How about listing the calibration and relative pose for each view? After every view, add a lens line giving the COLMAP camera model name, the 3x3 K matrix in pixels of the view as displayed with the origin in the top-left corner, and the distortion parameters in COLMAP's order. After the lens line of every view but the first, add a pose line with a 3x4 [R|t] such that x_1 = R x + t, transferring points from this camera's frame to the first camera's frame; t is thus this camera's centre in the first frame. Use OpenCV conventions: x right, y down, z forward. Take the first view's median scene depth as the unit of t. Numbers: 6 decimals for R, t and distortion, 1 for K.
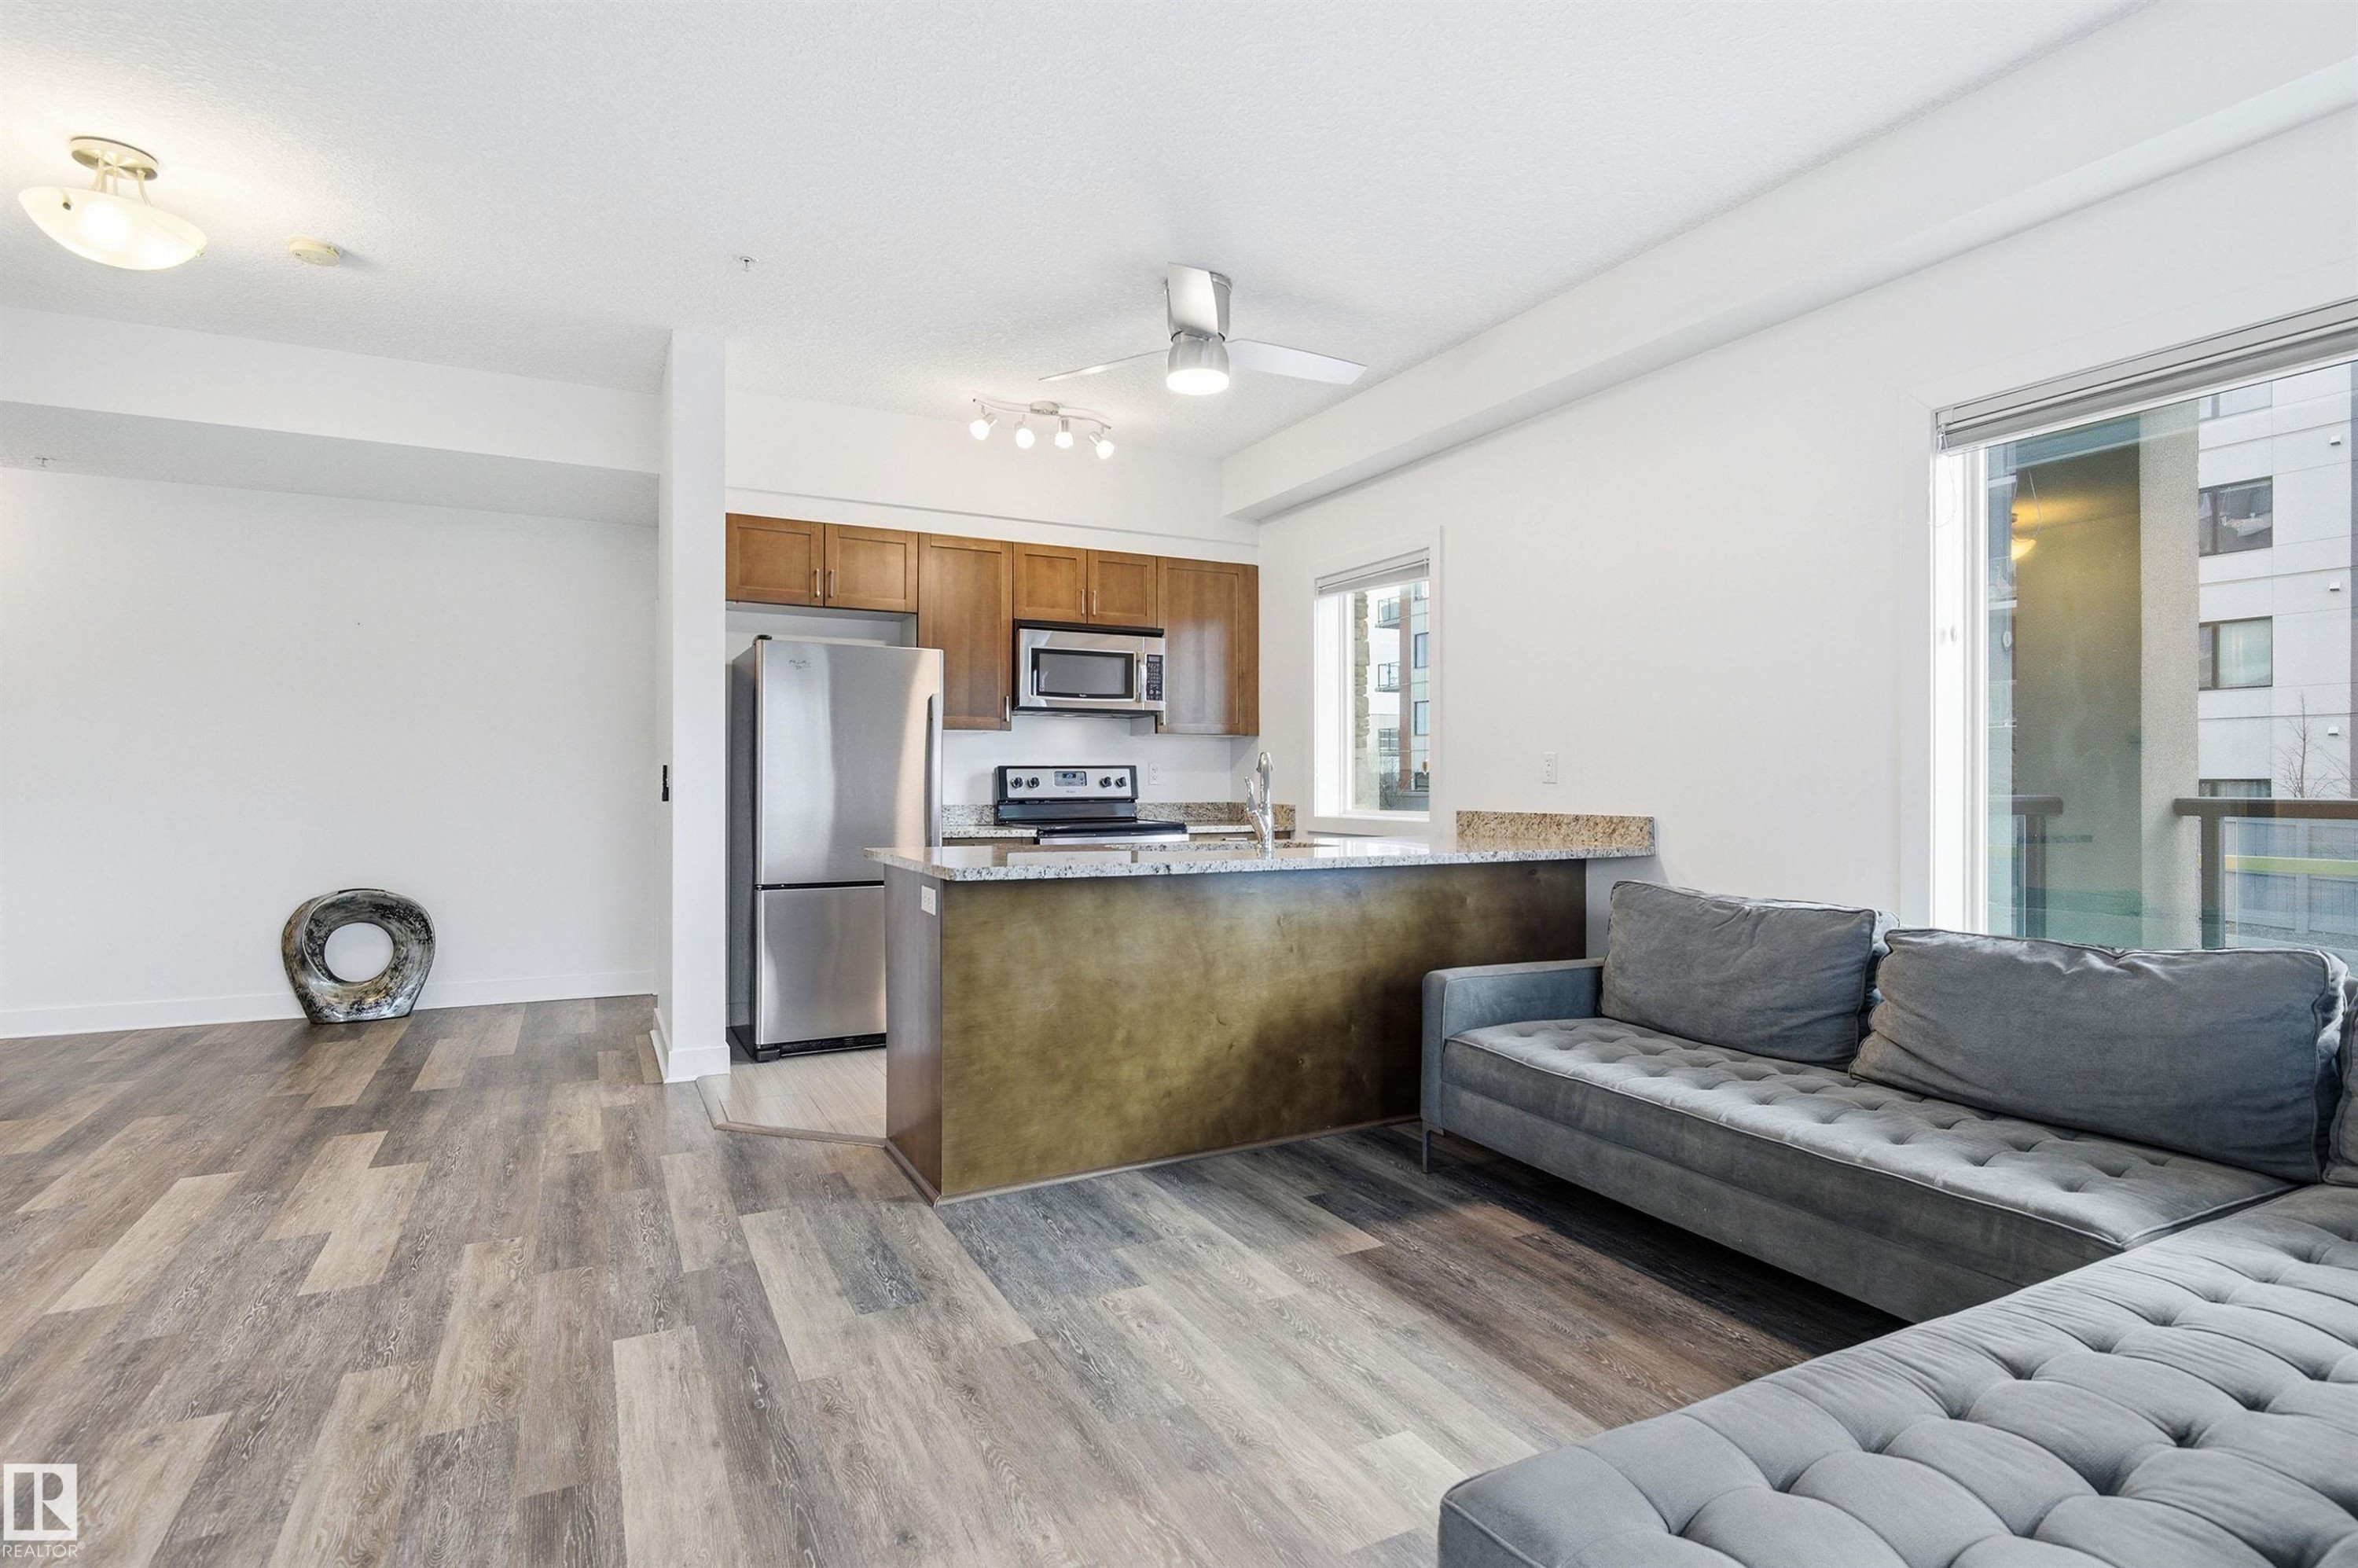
lens RADIAL K [[1166.0, 0, 1180.5], [0, 1166.0, 789.6], [0, 0, 1]] dist [0.001641, -0.005211]
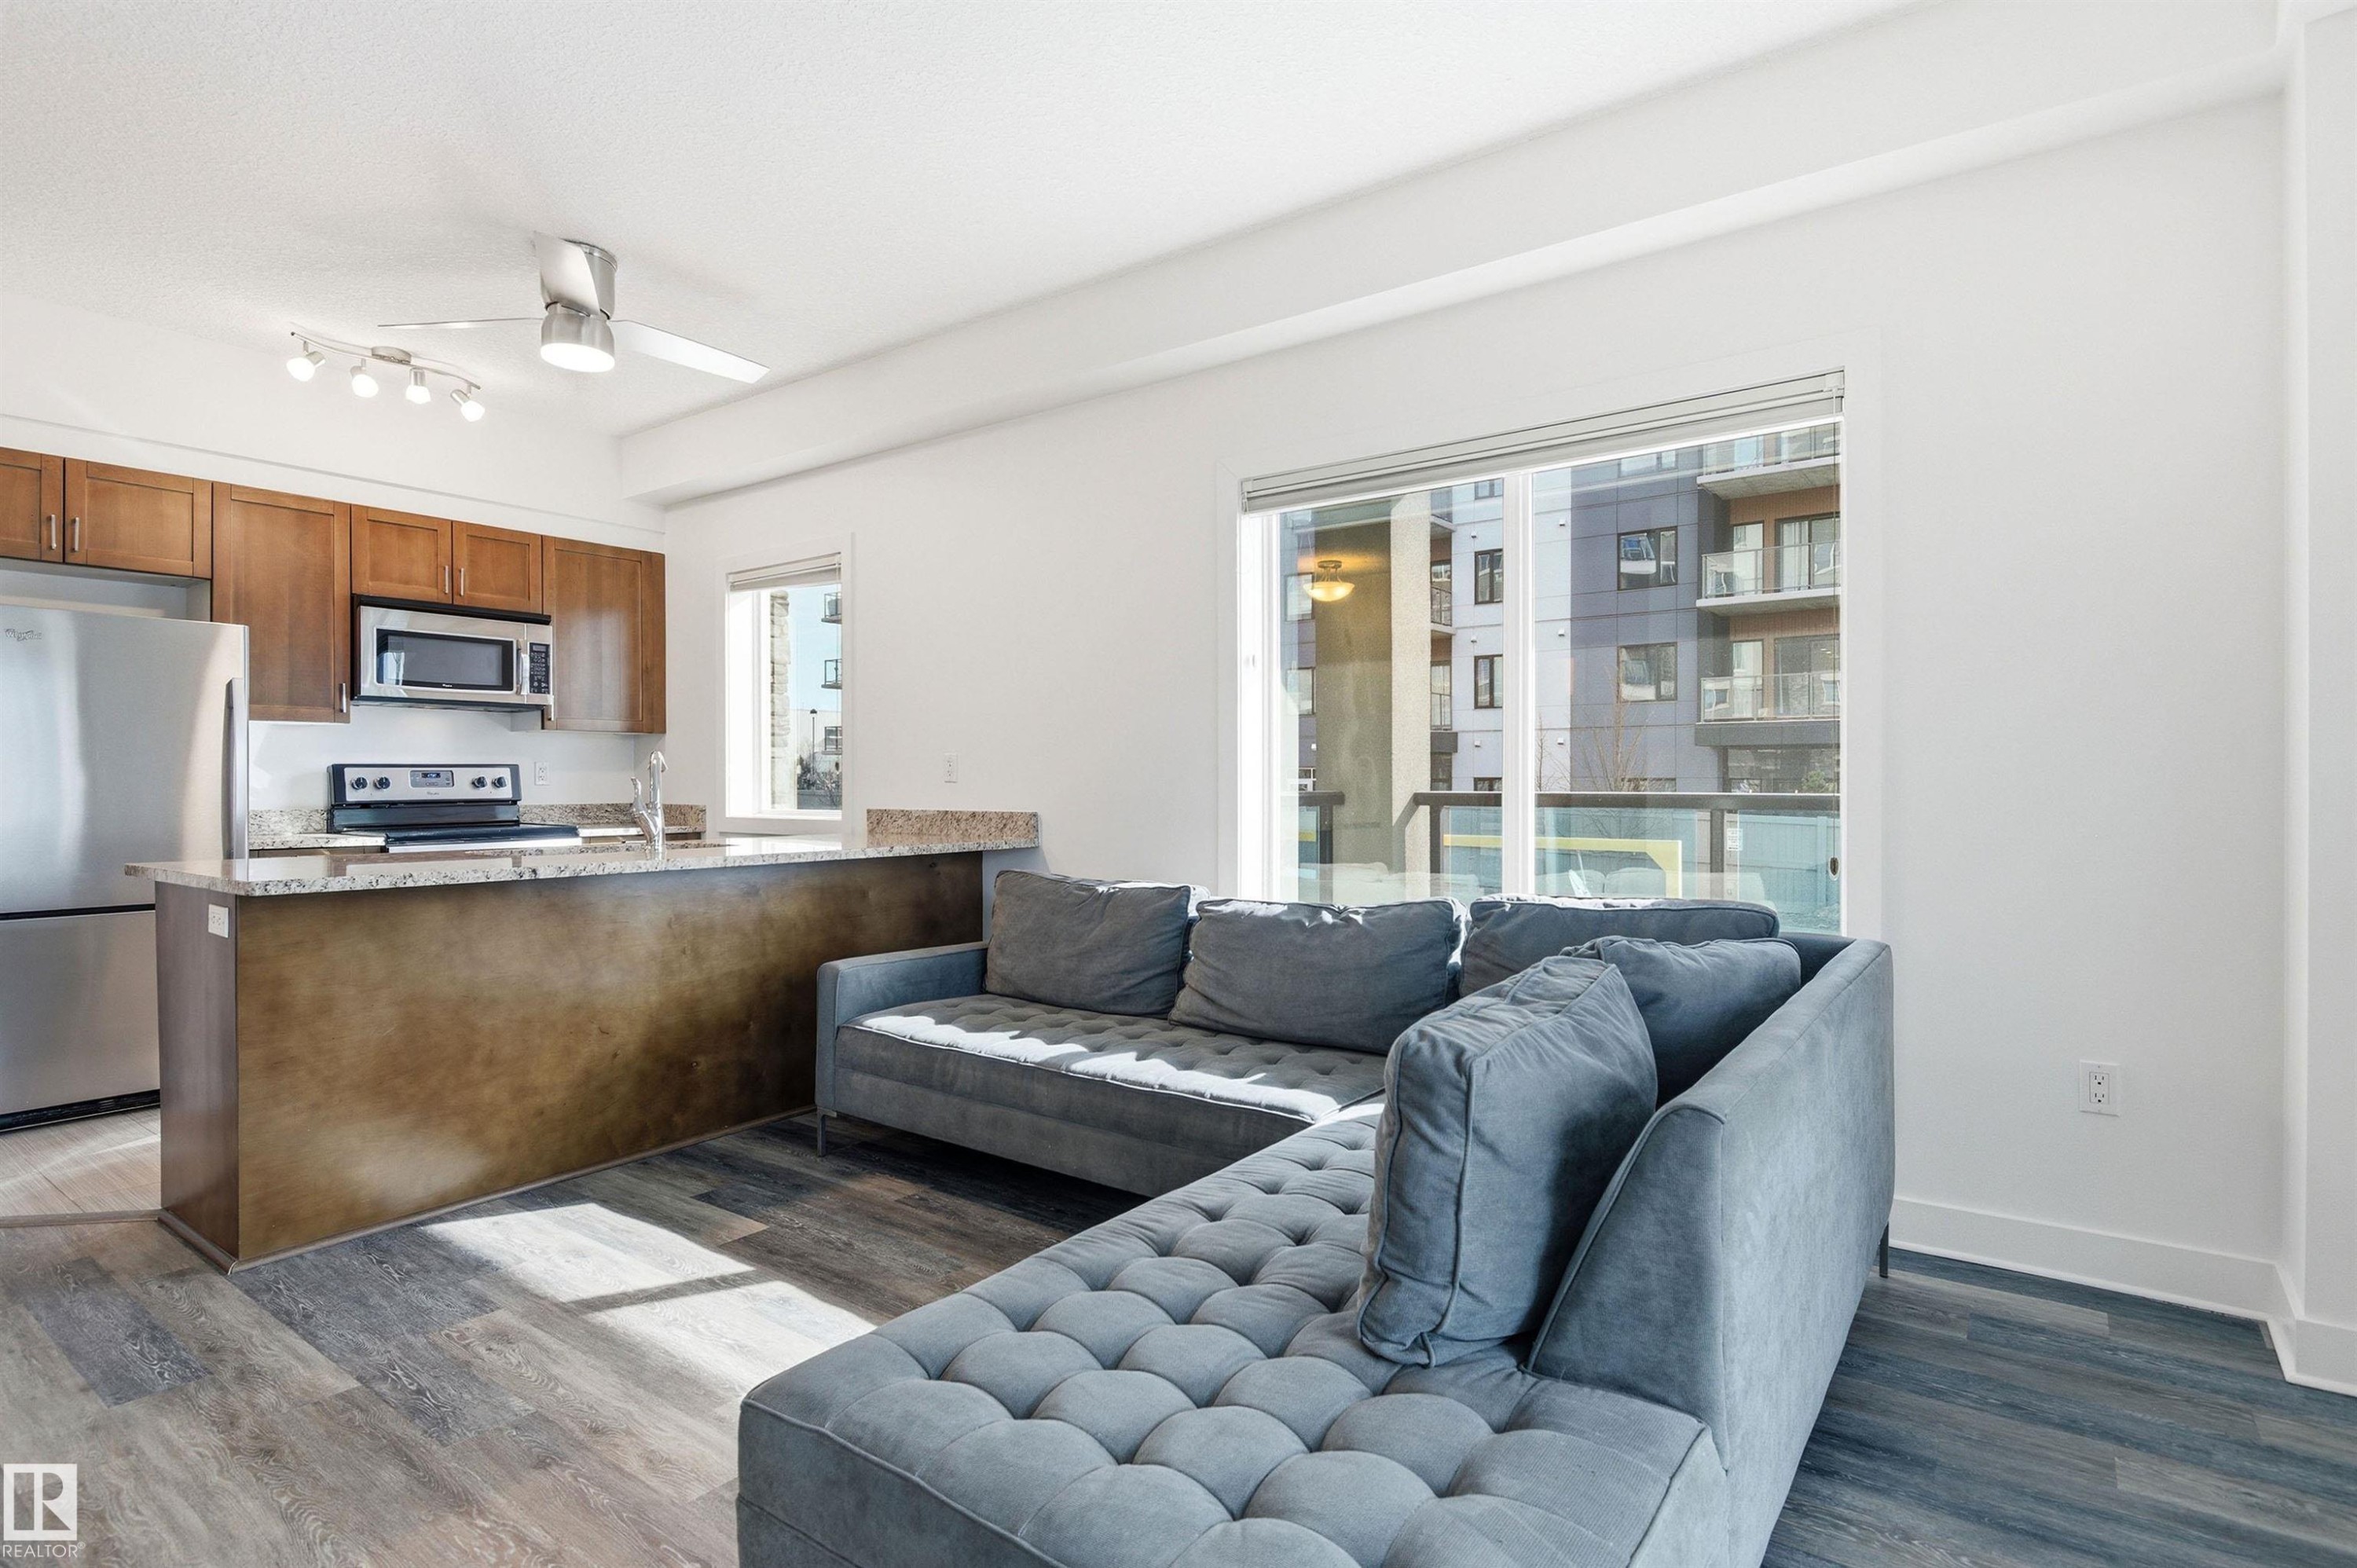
lens RADIAL K [[1176.3, 0, 1183.8], [0, 1176.3, 789.9], [0, 0, 1]] dist [0.005090, -0.006939]
pose [[0.896347, -0.005458, 0.443320, 0.036407], [0.005080, 0.999985, 0.002040, 0.000319], [-0.443324, 0.000423, 0.896361, -0.088312]]
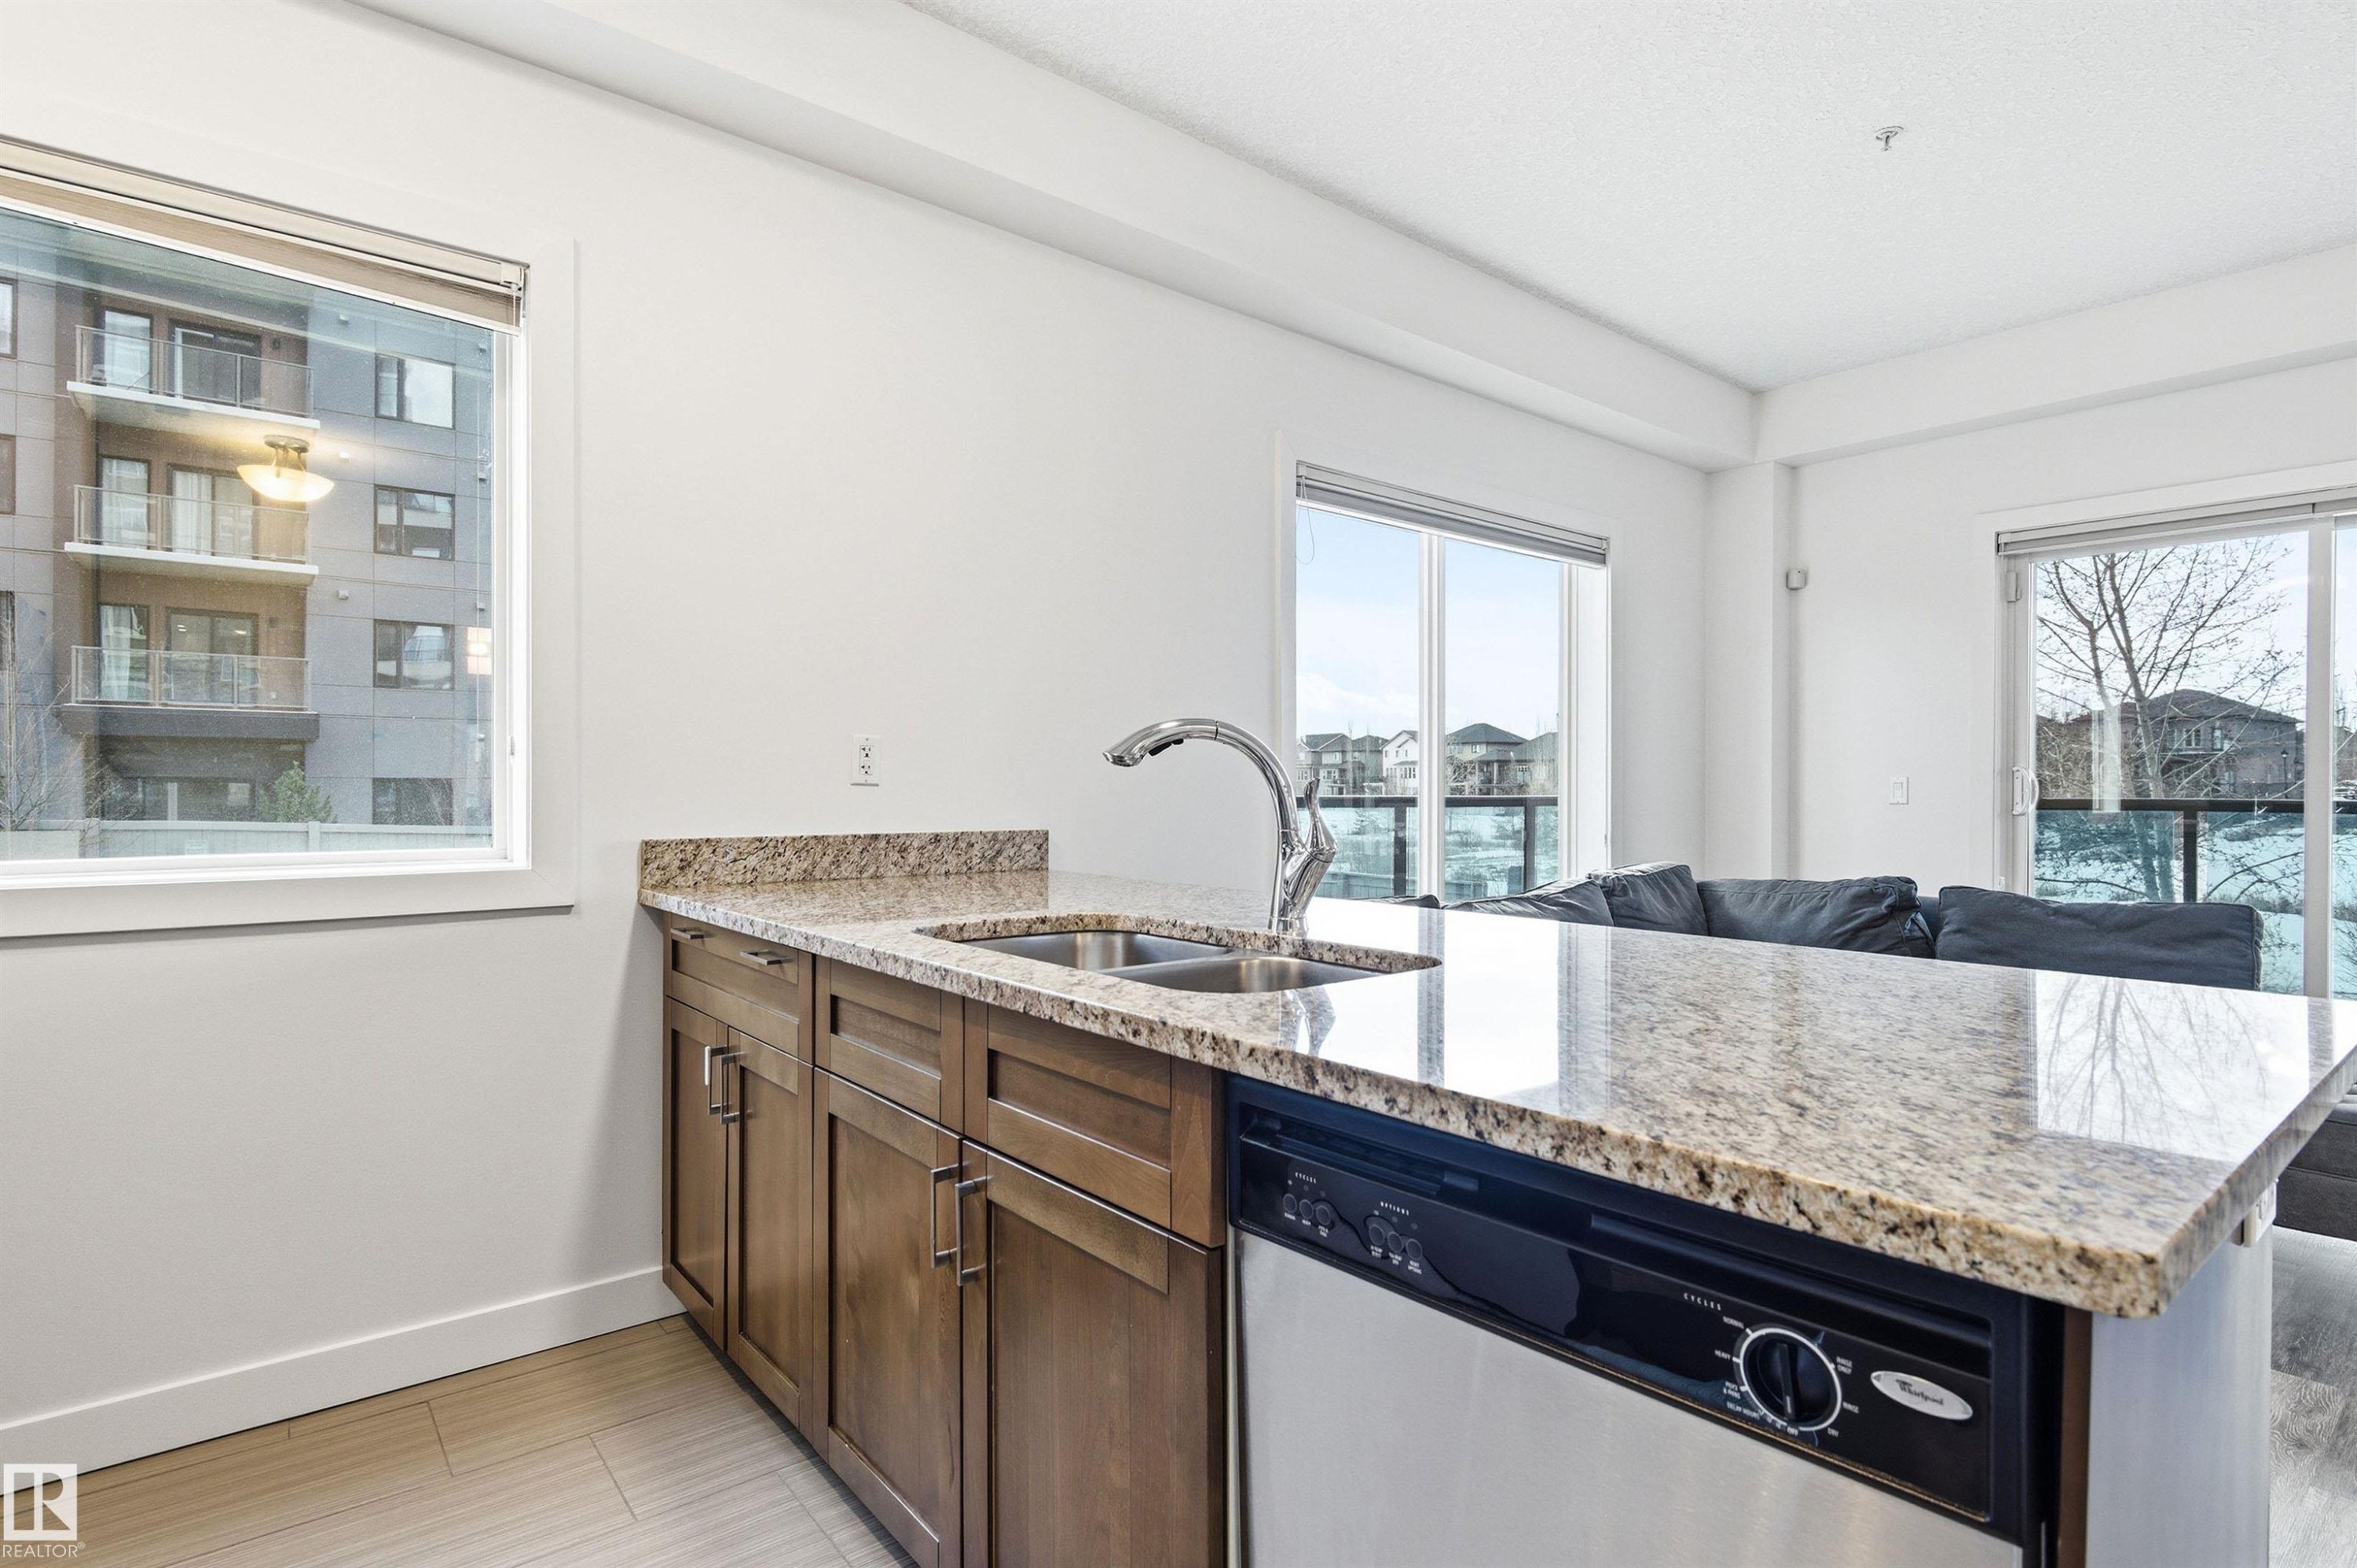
lens RADIAL K [[1165.4, 0, 1180.0], [0, 1165.4, 789.6], [0, 0, 1]] dist [0.001641, -0.005211]
pose [[-0.205745, -0.007124, 0.978580, -0.429728], [0.002452, 0.999967, 0.007795, -0.010159], [-0.978603, 0.004003, -0.205720, 1.282576]]
